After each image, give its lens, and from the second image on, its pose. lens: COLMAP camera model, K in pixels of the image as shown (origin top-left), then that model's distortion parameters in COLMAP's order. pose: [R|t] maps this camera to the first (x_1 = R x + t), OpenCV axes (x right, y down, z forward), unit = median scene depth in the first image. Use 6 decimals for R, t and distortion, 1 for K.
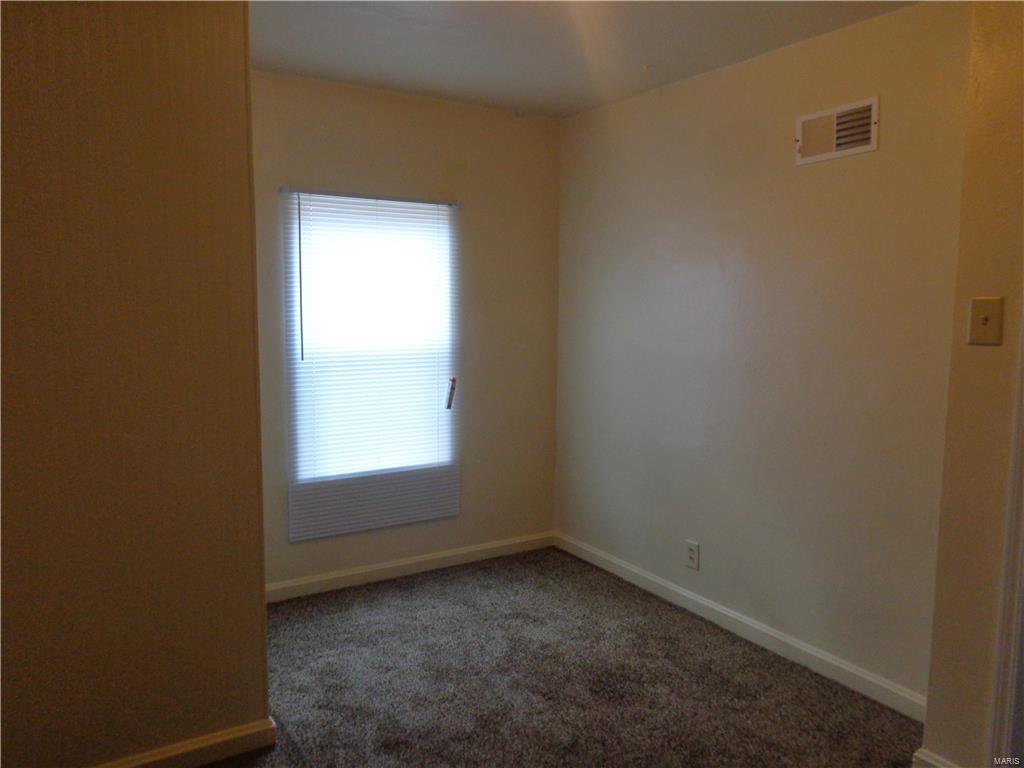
lens RADIAL K [[782.6, 0, 512.0], [0, 782.6, 384.0], [0, 0, 1]] dist [0.000292, 0.008322]
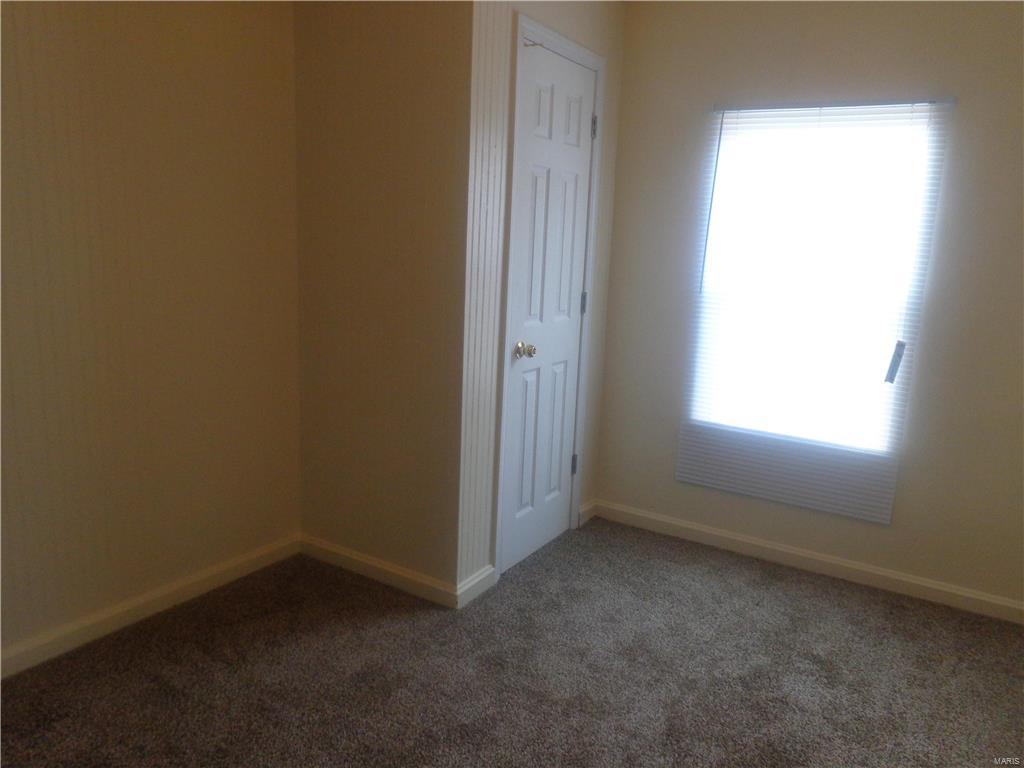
lens RADIAL K [[782.6, 0, 512.0], [0, 782.6, 384.0], [0, 0, 1]] dist [0.000292, 0.008322]
pose [[0.425232, 0.191746, -0.884540, 0.490092], [-0.135969, 0.979744, 0.147018, -0.032130], [0.894813, 0.057753, 0.442690, 0.391804]]
